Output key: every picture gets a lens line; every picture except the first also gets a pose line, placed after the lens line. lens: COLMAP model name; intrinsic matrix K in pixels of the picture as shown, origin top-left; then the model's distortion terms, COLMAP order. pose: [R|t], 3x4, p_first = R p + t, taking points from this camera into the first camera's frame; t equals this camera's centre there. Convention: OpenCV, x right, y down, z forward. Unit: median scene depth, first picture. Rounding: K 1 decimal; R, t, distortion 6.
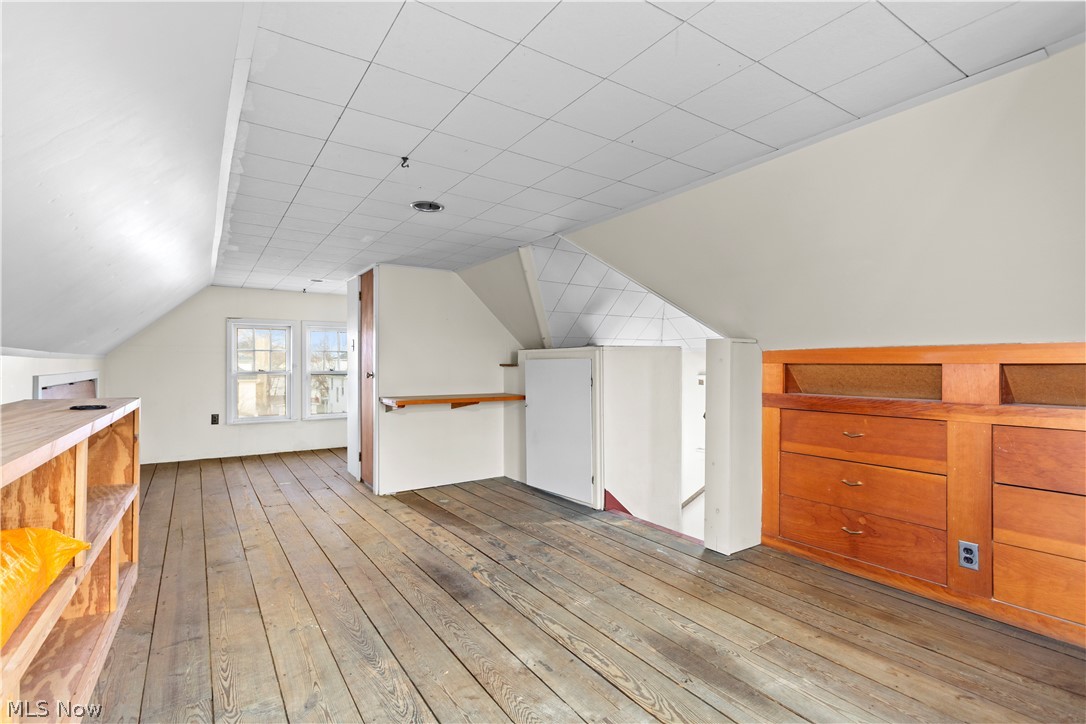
lens RADIAL K [[512.4, 0, 546.3], [0, 512.4, 361.7], [0, 0, 1]] dist [-0.000707, 0.000522]
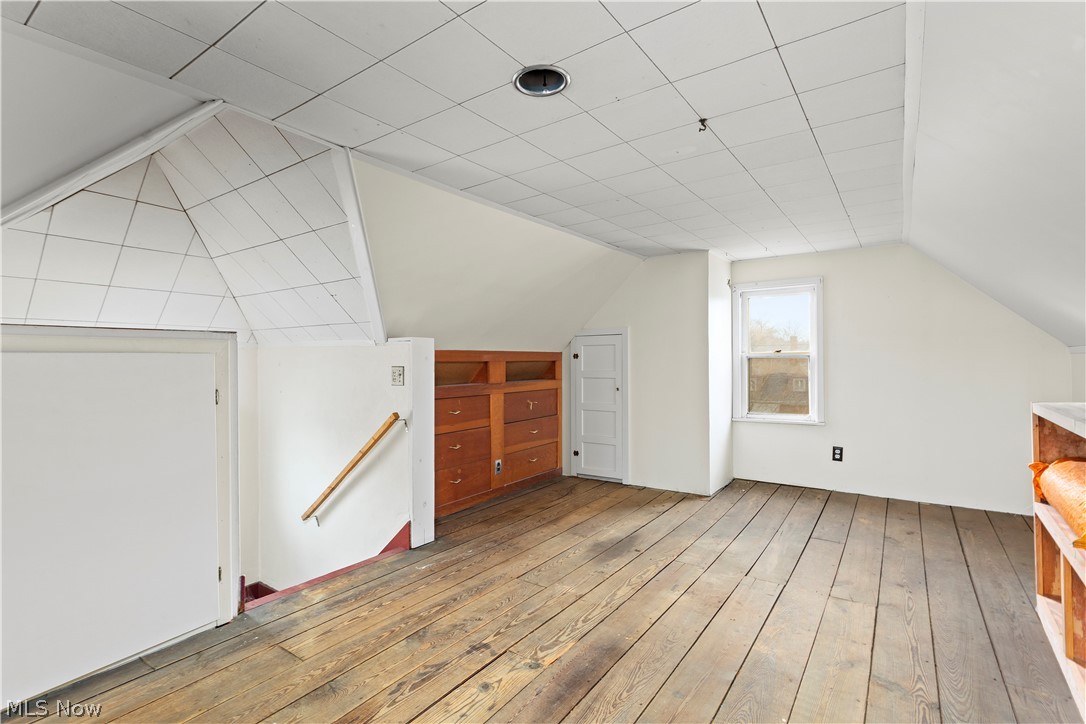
lens RADIAL K [[512.4, 0, 546.3], [0, 512.4, 361.7], [0, 0, 1]] dist [-0.000707, 0.000522]
pose [[-0.351022, 0.002705, 0.936363, -0.810395], [0.003905, 0.999991, -0.001425, 0.006318], [-0.936359, 0.003157, -0.351030, 1.272626]]
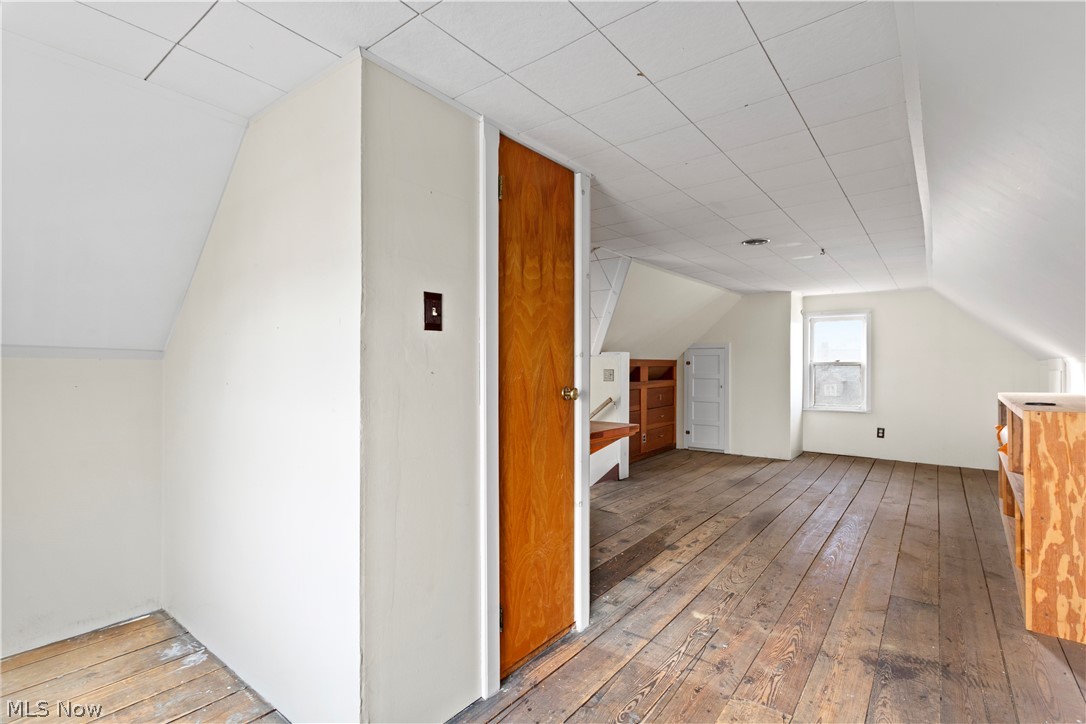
lens RADIAL K [[510.3, 0, 547.6], [0, 510.3, 366.2], [0, 0, 1]] dist [0.000493, -0.000066]
pose [[-0.311643, -0.002443, 0.950196, -1.336693], [-0.004442, 0.999990, 0.001114, 0.000007], [-0.950189, -0.003874, -0.311650, 1.989084]]
